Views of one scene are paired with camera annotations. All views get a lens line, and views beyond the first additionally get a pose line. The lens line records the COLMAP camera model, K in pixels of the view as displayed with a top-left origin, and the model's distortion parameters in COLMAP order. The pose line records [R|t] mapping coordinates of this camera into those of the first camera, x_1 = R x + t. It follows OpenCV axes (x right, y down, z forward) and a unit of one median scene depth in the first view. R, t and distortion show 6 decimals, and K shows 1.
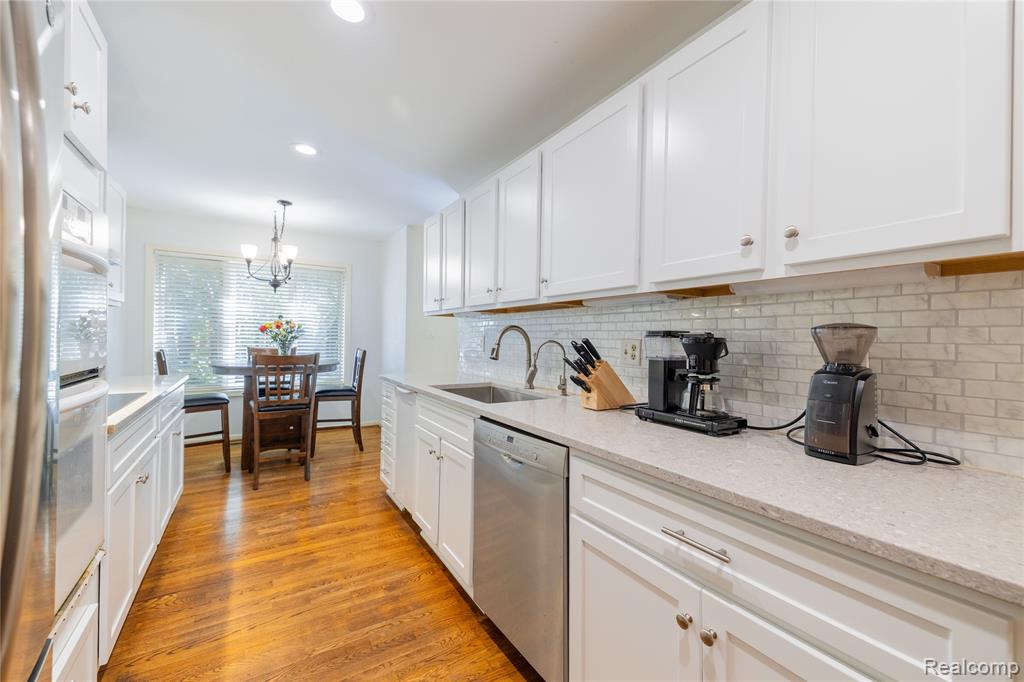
lens RADIAL K [[422.6, 0, 507.0], [0, 422.6, 337.0], [0, 0, 1]] dist [0.043251, -0.001904]
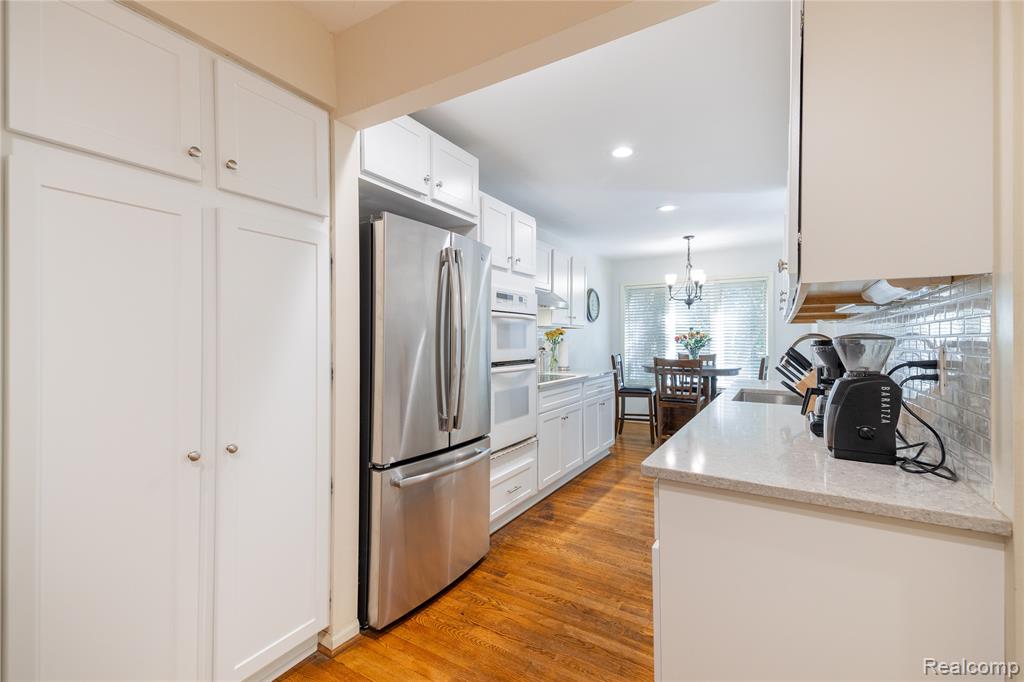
lens RADIAL K [[448.4, 0, 494.7], [0, 448.4, 338.5], [0, 0, 1]] dist [0.042729, 0.000024]
pose [[0.453605, -0.015719, -0.891064, 0.547388], [0.005234, 0.999874, -0.014974, -0.003266], [0.891187, 0.002128, 0.453631, -0.134652]]
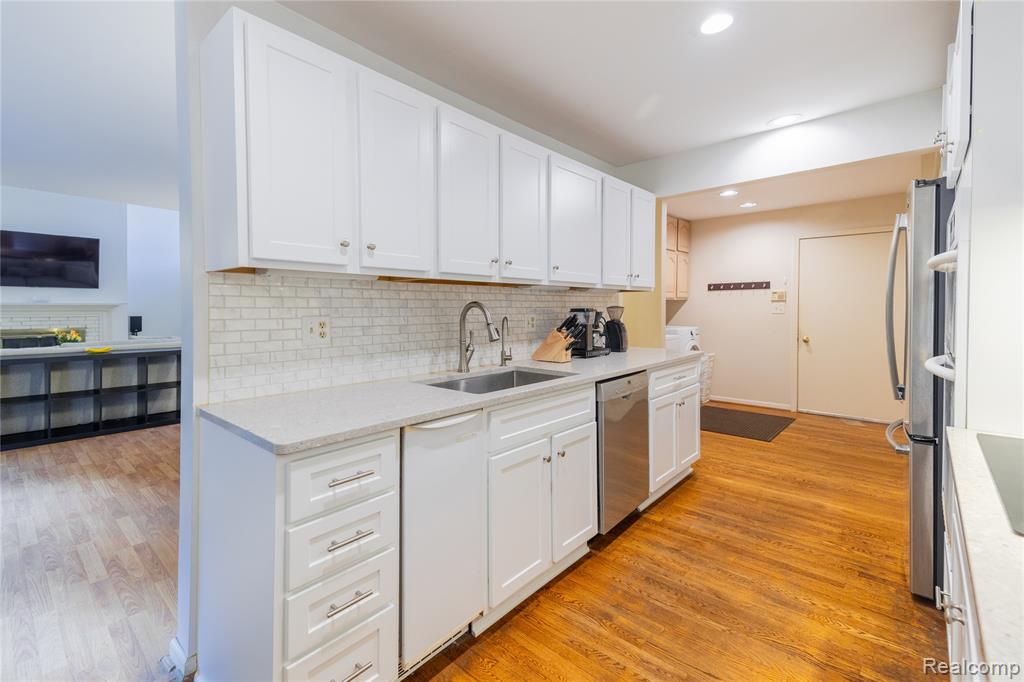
lens RADIAL K [[458.6, 0, 477.6], [0, 458.6, 310.3], [0, 0, 1]] dist [0.025891, -0.000937]
pose [[-0.269432, -0.019439, 0.962823, -0.780649], [-0.000203, 0.999797, 0.020129, -0.024640], [-0.963019, 0.005228, -0.269381, 1.087177]]
